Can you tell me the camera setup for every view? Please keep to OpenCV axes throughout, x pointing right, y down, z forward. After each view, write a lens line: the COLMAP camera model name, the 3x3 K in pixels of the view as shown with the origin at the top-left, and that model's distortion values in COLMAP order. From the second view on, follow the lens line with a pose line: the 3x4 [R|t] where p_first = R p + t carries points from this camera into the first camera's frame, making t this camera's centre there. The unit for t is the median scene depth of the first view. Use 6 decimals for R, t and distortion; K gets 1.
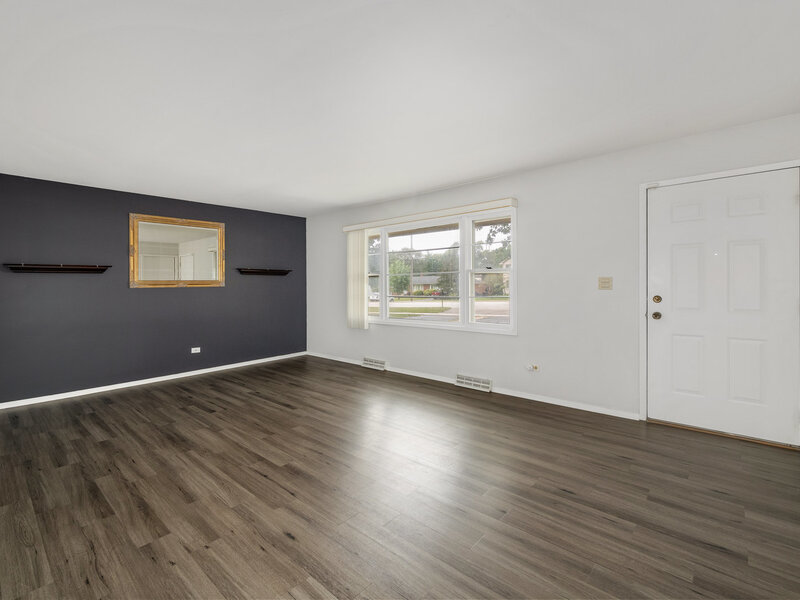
lens RADIAL K [[378.1, 0, 390.3], [0, 378.1, 293.8], [0, 0, 1]] dist [-0.002389, -0.000092]
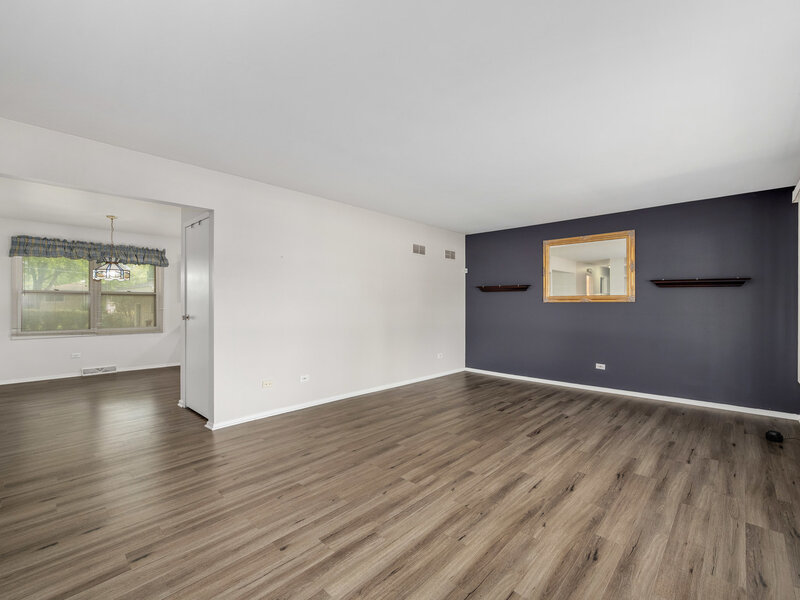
lens RADIAL K [[372.0, 0, 400.0], [0, 372.0, 300.0], [0, 0, 1]] dist [0.001097, -0.000106]
pose [[-0.028422, 0.005671, -0.999580, 0.631711], [-0.024849, 0.999671, 0.006378, -0.022183], [0.999287, 0.025019, -0.028272, 0.682511]]
